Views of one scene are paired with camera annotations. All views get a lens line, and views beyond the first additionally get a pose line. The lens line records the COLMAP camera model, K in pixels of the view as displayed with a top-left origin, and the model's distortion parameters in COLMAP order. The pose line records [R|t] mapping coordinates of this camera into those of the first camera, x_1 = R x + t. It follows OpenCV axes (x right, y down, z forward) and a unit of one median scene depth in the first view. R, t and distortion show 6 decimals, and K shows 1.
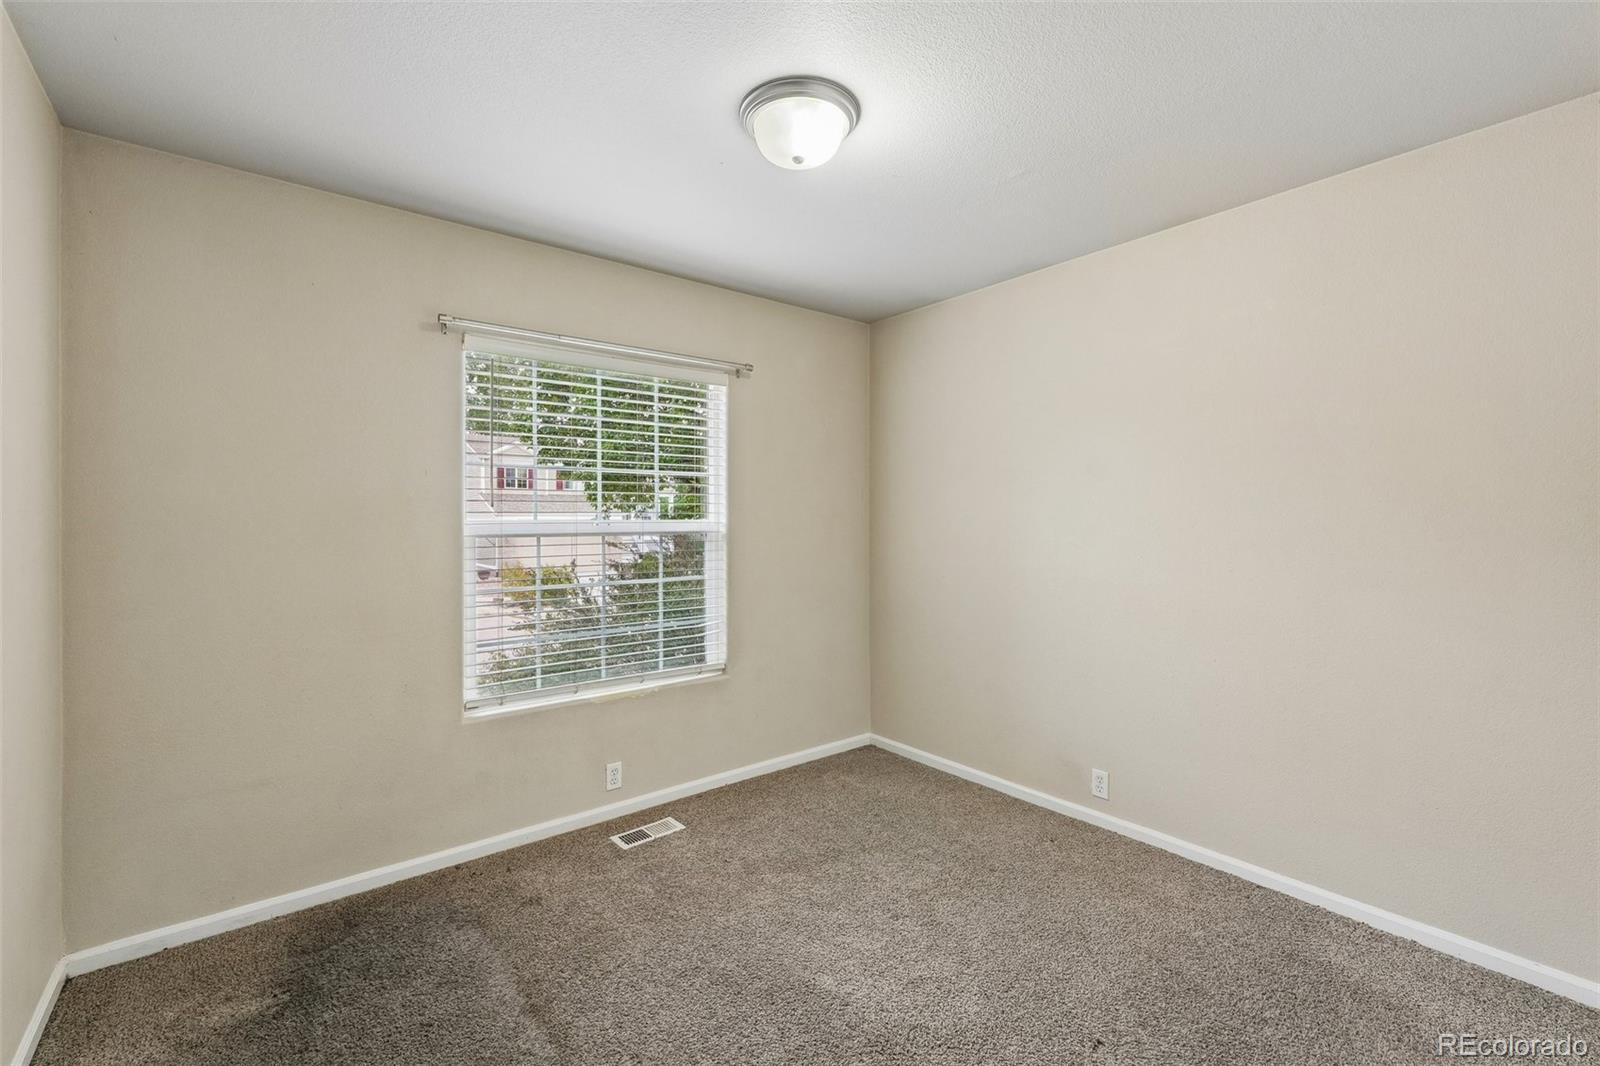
lens RADIAL K [[677.2, 0, 797.2], [0, 677.2, 529.1], [0, 0, 1]] dist [-0.000547, -0.000640]
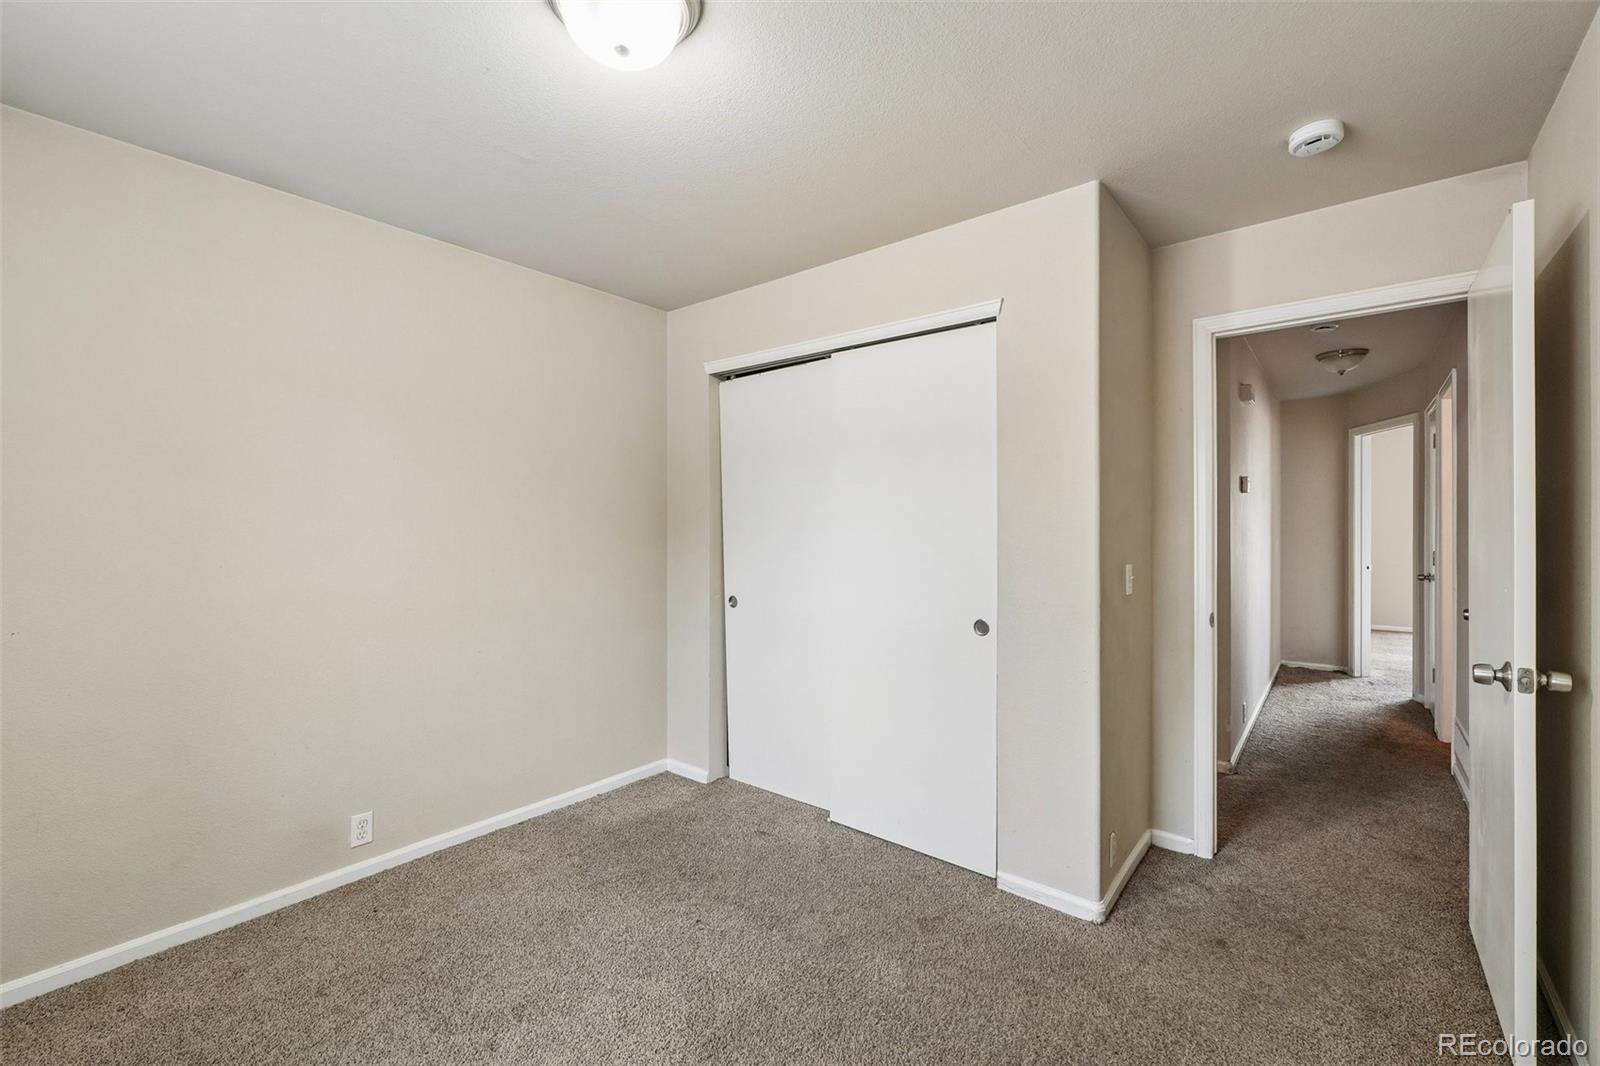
lens RADIAL K [[677.2, 0, 796.5], [0, 677.2, 529.6], [0, 0, 1]] dist [-0.000547, -0.000640]
pose [[-0.212281, -0.005251, 0.977195, -0.610445], [0.011922, 0.999897, 0.007963, -0.009315], [-0.977136, 0.013340, -0.212196, 0.748893]]
